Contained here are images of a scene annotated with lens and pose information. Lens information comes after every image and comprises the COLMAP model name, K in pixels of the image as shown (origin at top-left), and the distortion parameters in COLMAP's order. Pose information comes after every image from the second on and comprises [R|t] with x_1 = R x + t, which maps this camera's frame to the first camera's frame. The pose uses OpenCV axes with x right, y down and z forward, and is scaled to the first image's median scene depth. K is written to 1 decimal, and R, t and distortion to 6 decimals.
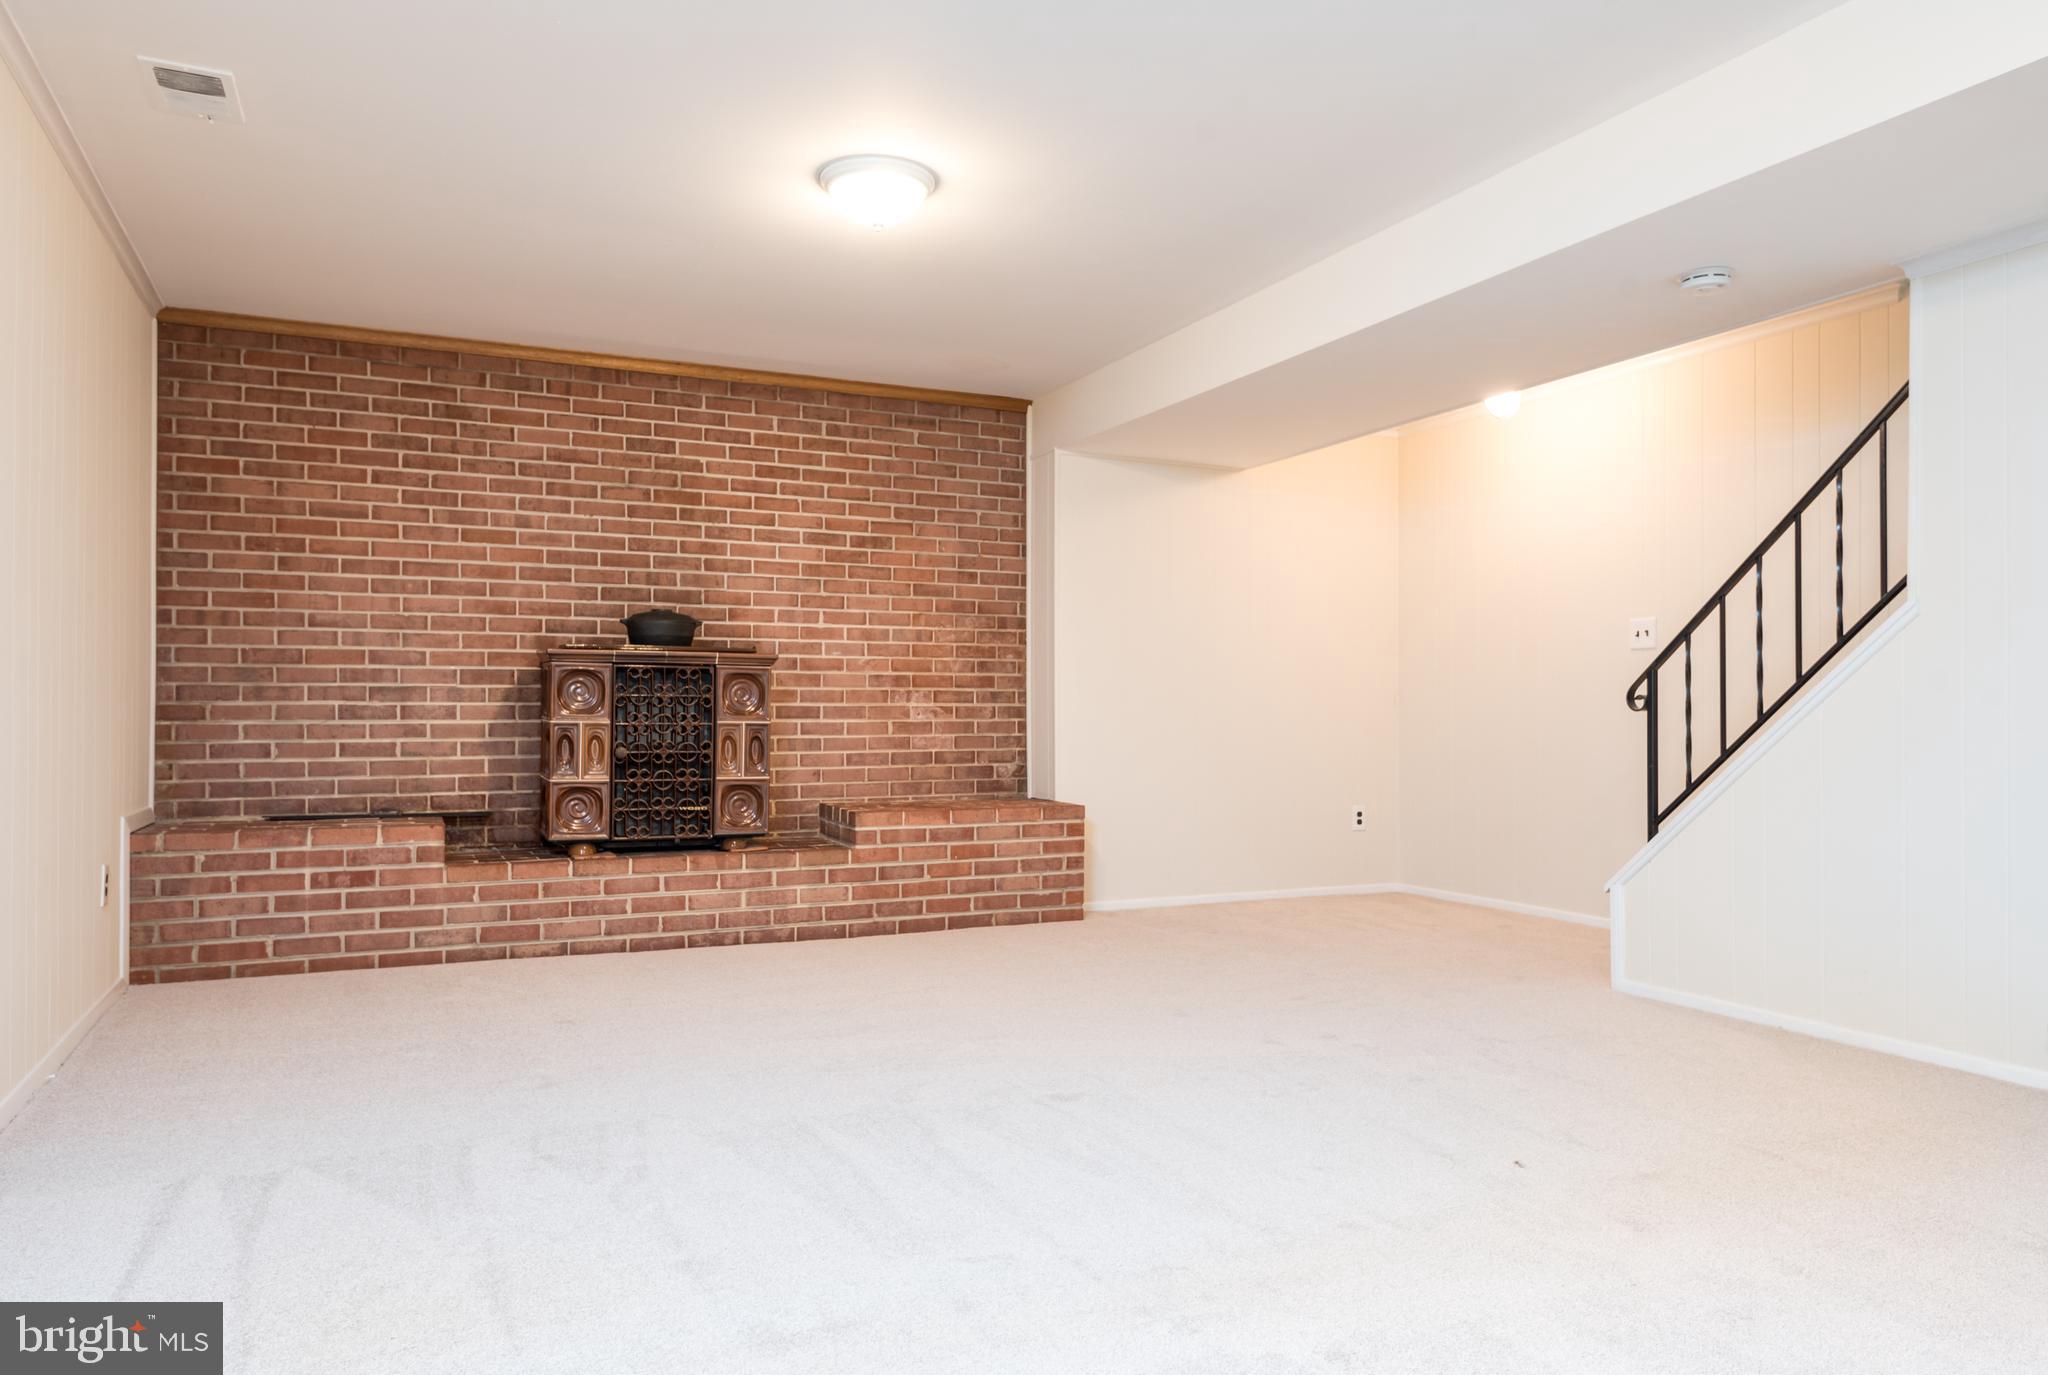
lens RADIAL K [[1327.0, 0, 1024.0], [0, 1327.0, 687.5], [0, 0, 1]] dist [0.020363, -0.003321]
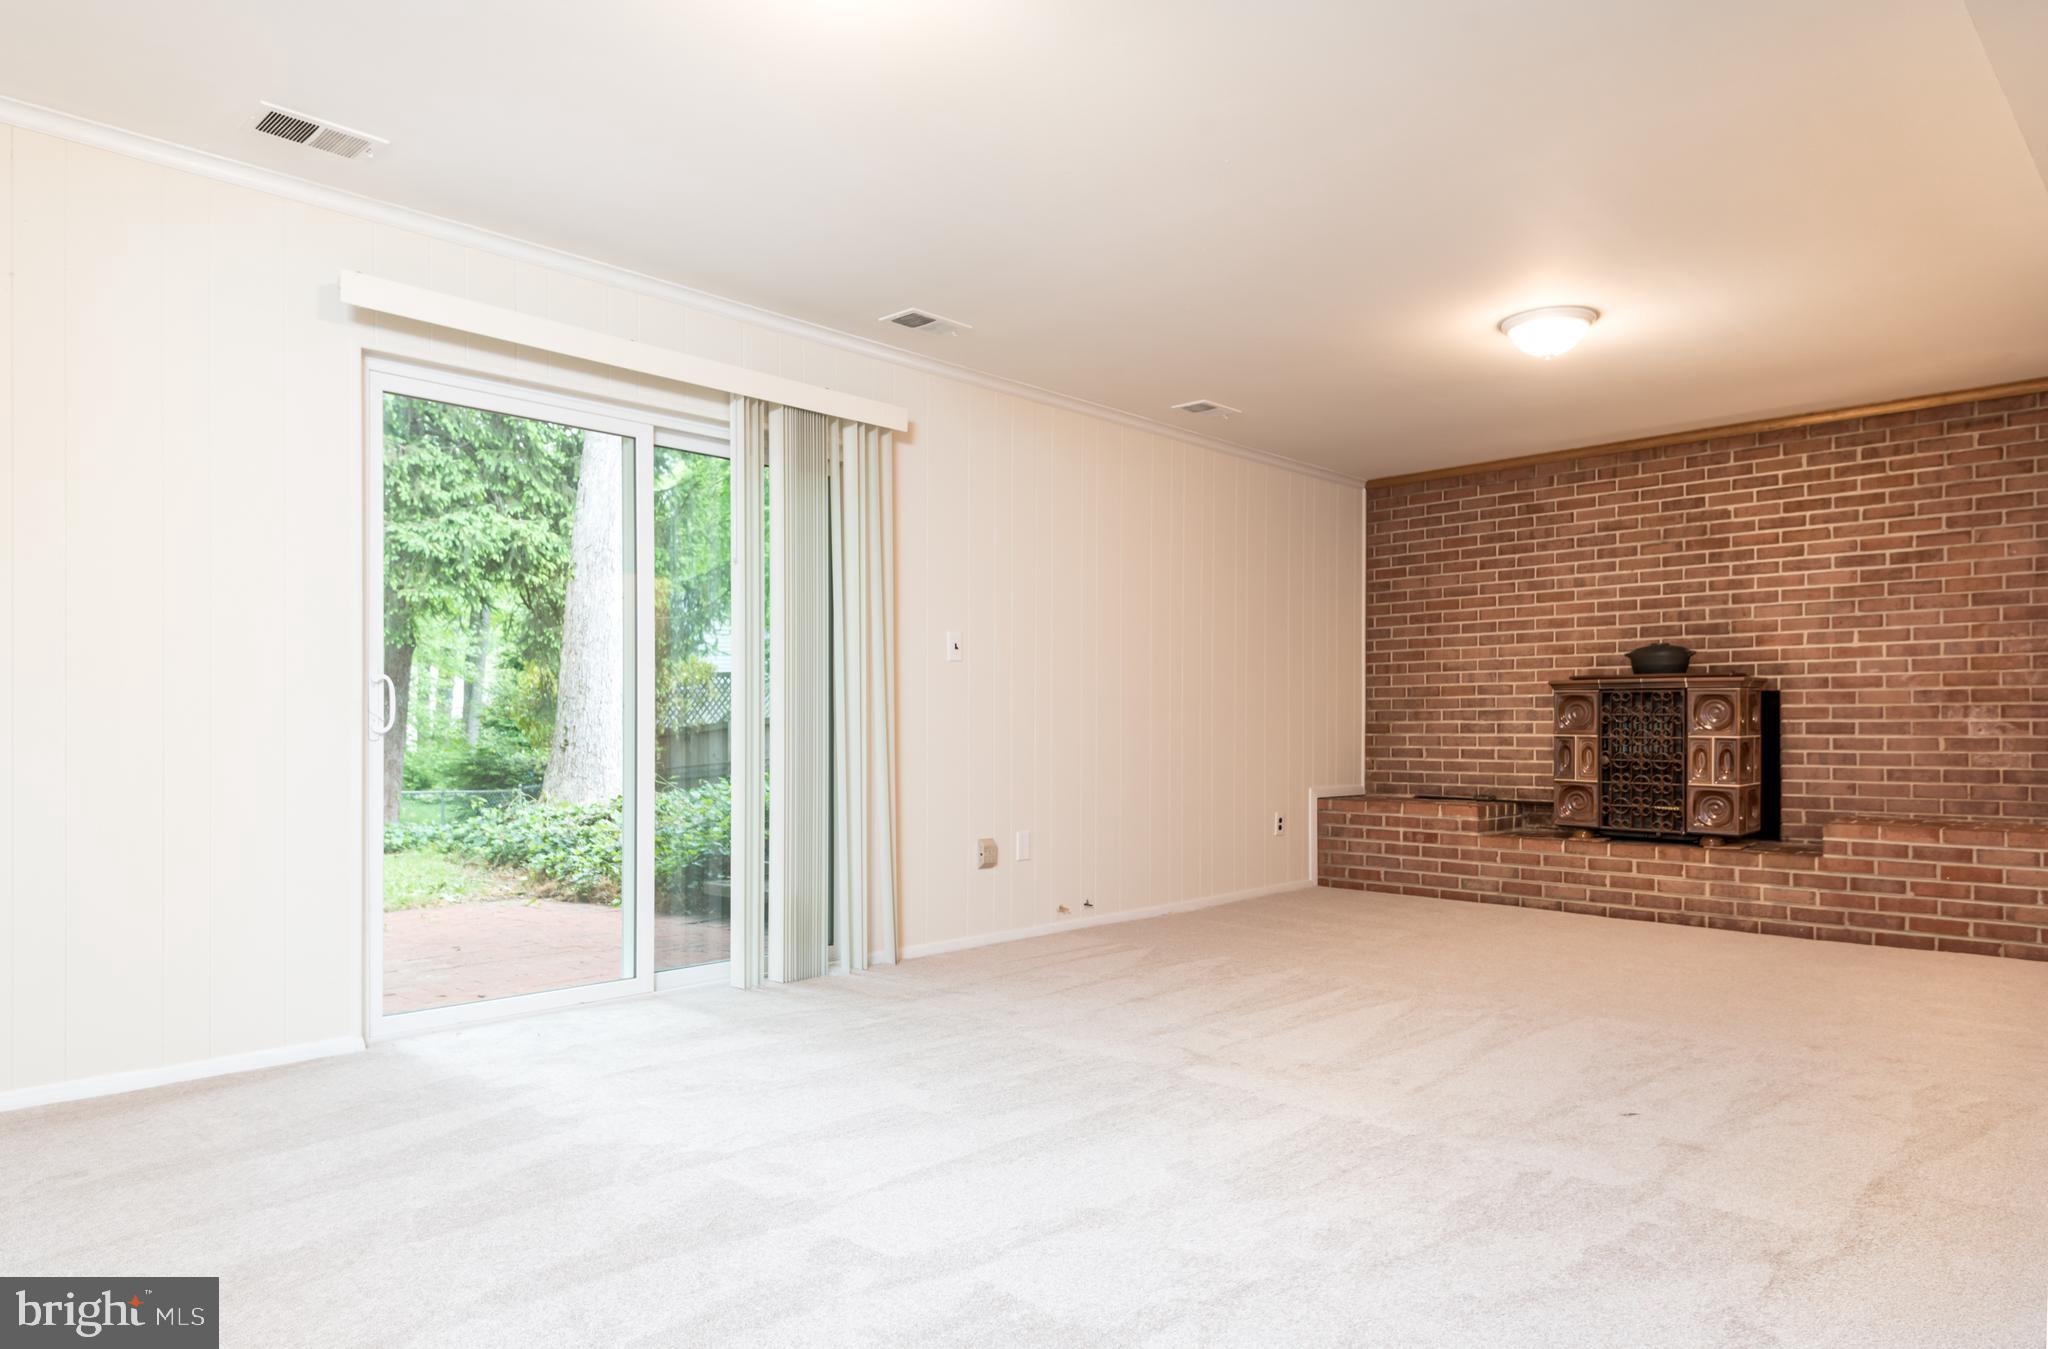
lens RADIAL K [[1283.0, 0, 1024.0], [0, 1283.0, 674.5], [0, 0, 1]] dist [0.000584, -0.001002]
pose [[0.361087, -0.038039, -0.931756, 0.595958], [0.019763, 0.999255, -0.033136, -0.003140], [0.932323, -0.006449, 0.361570, 0.033554]]
